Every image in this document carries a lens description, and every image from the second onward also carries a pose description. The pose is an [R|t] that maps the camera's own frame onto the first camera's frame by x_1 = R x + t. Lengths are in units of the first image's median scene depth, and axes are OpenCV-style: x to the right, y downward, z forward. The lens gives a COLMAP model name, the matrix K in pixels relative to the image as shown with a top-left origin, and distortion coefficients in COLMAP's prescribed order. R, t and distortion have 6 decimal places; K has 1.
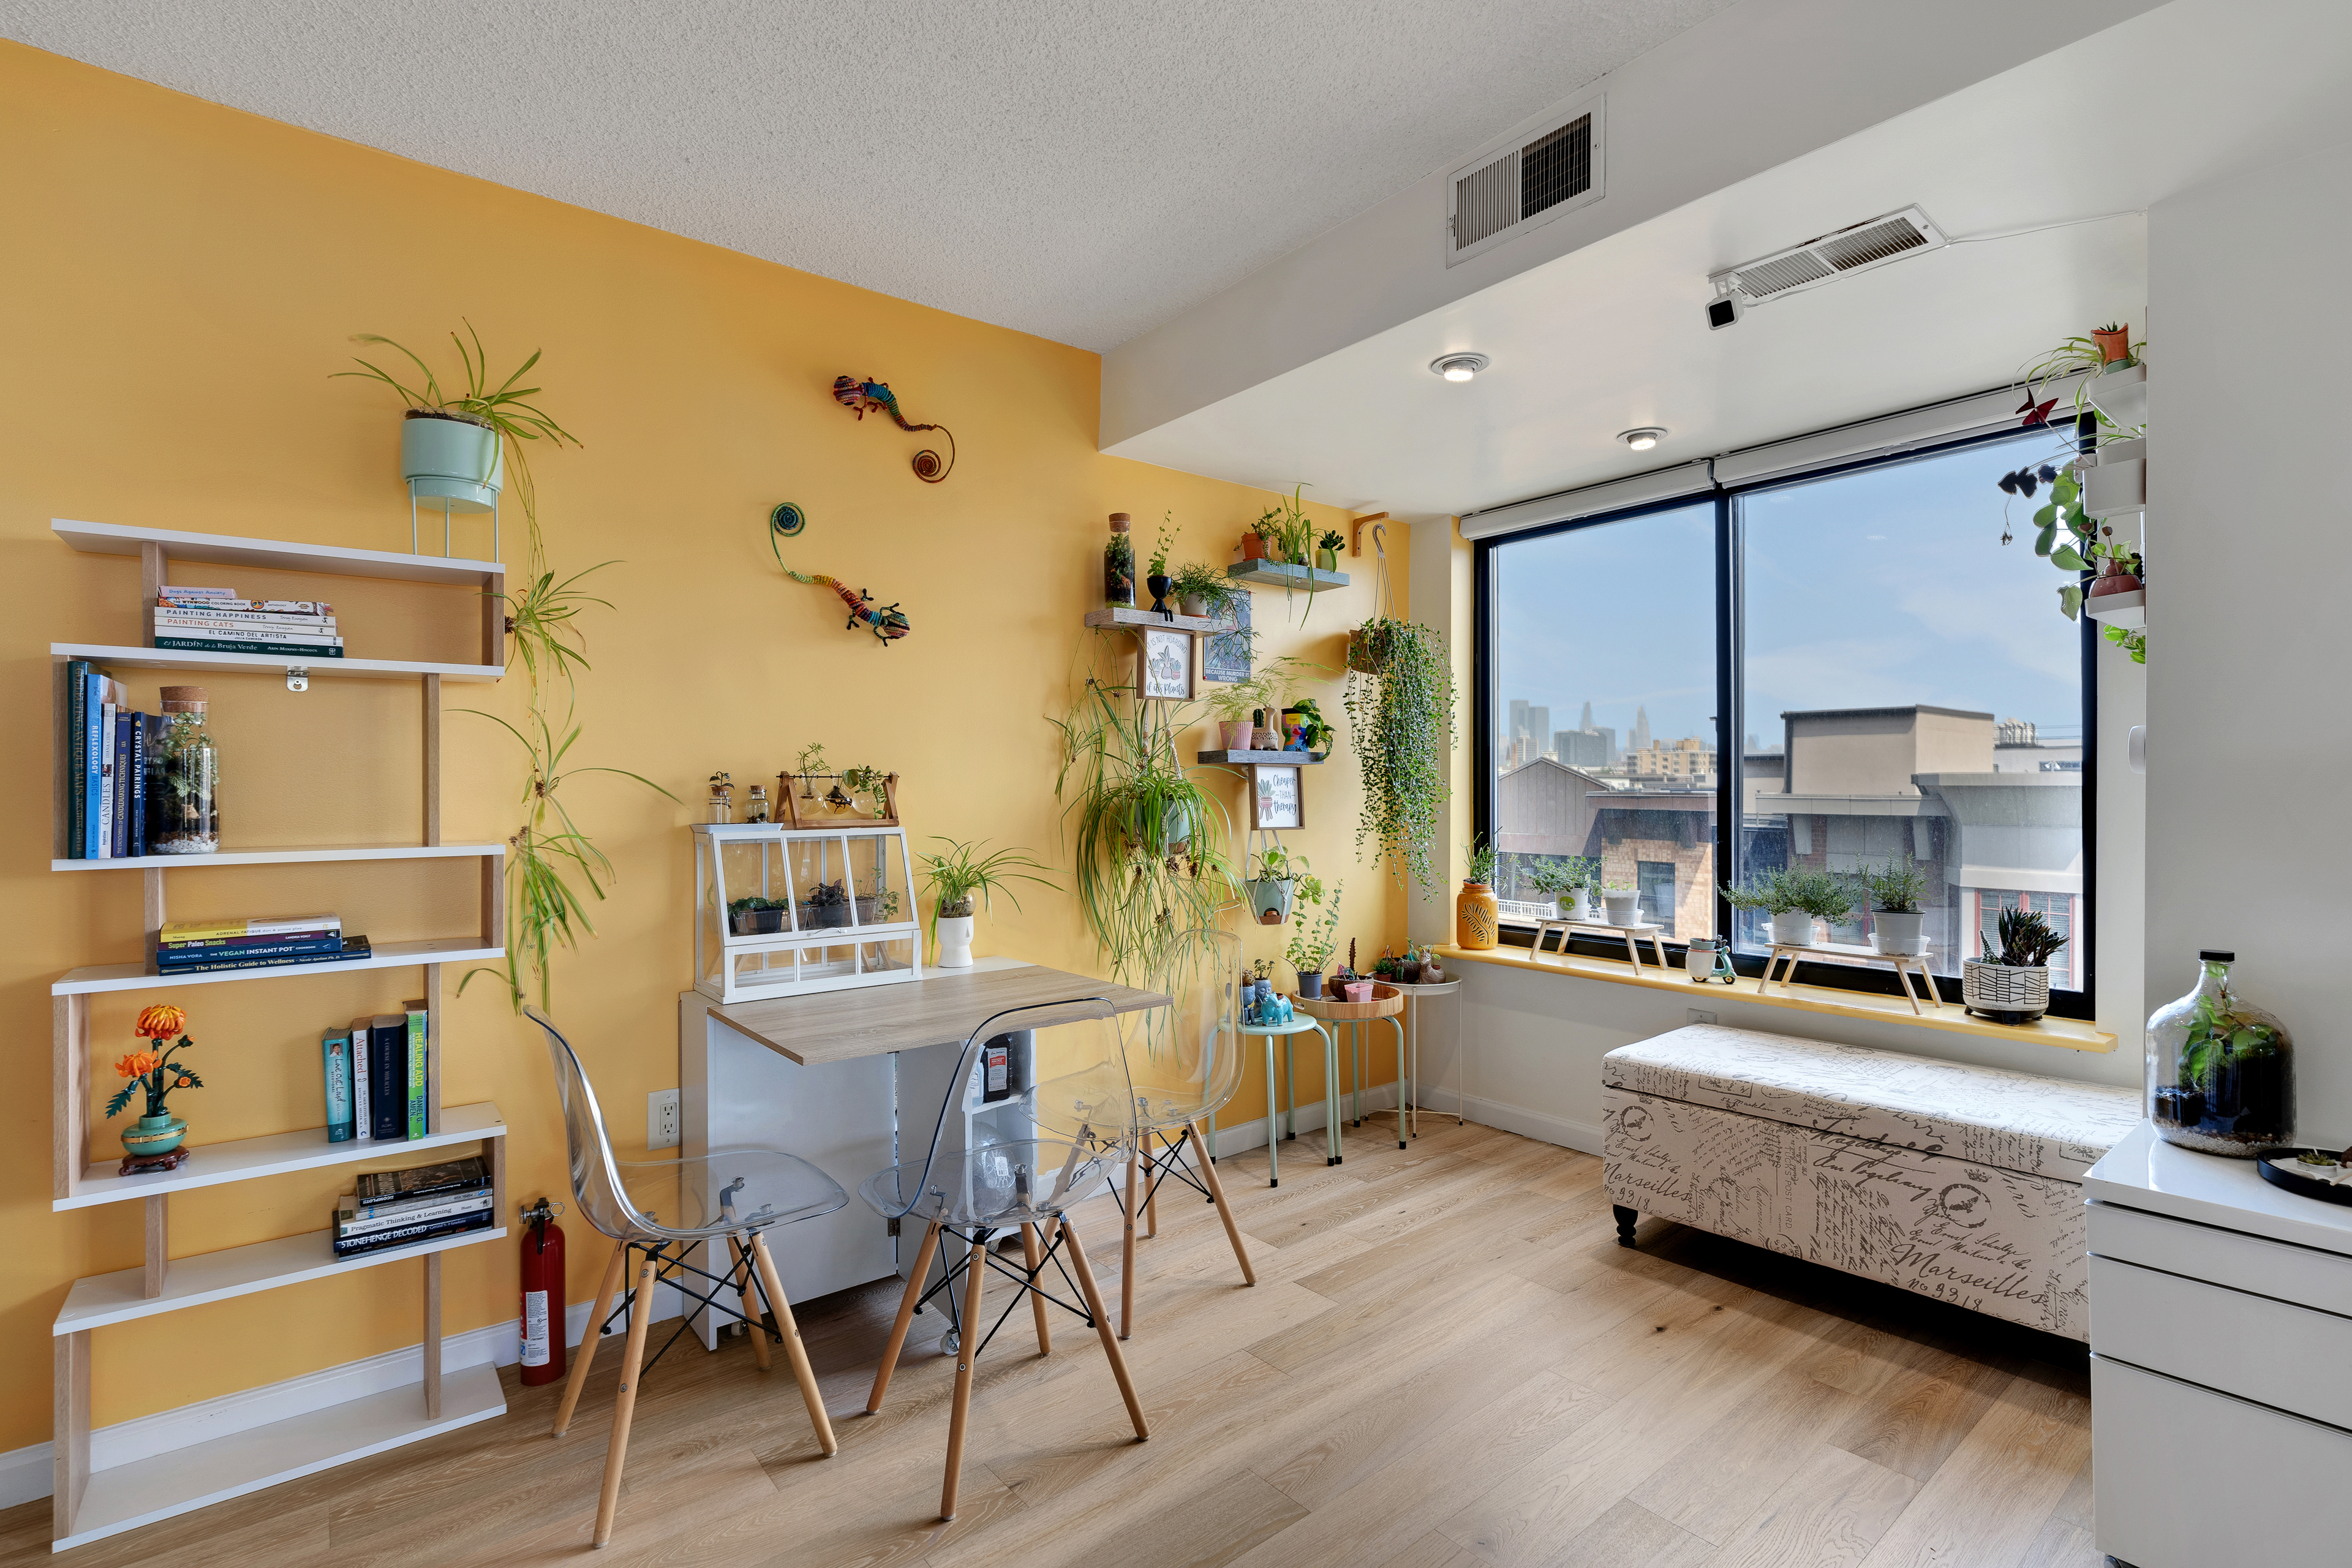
lens RADIAL K [[1082.9, 0, 1185.0], [0, 1082.9, 782.3], [0, 0, 1]] dist [-0.002764, 0.000950]
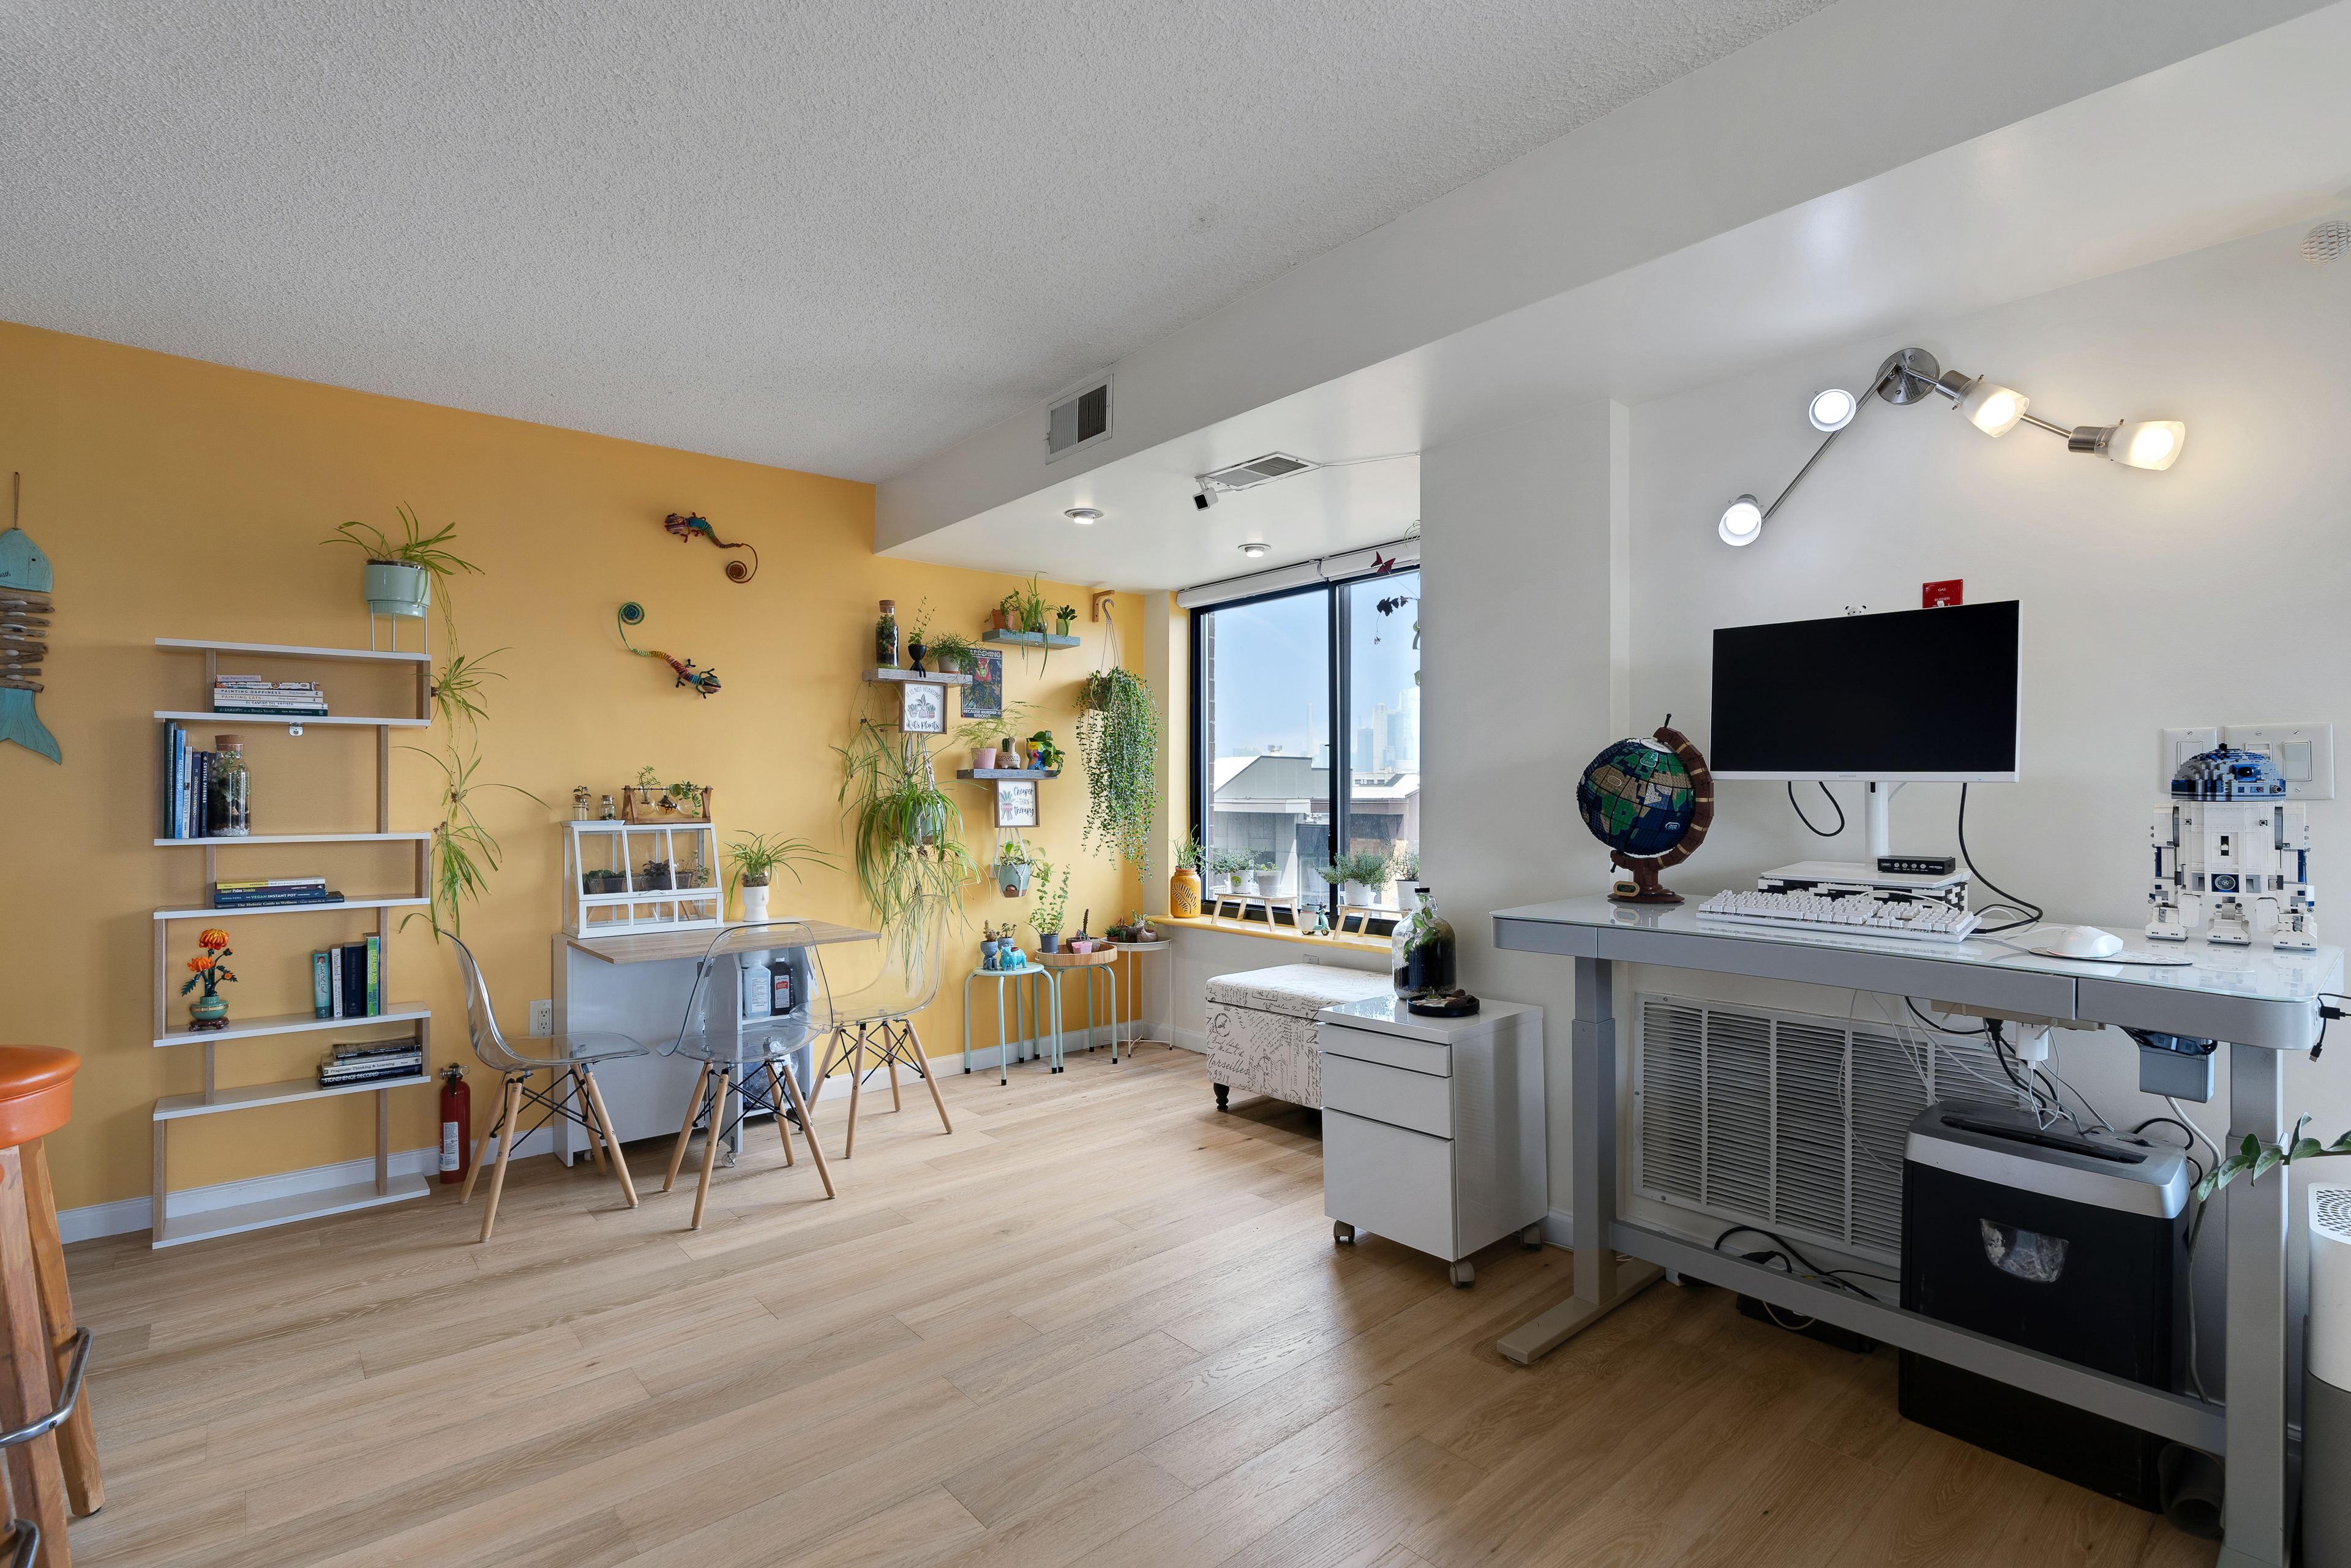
lens RADIAL K [[1088.9, 0, 1186.6], [0, 1088.9, 785.7], [0, 0, 1]] dist [-0.000620, 0.000546]
pose [[0.999457, -0.001472, 0.032929, 0.358991], [0.001710, 0.999973, -0.007201, 0.002178], [-0.032917, 0.007253, 0.999432, -0.530950]]
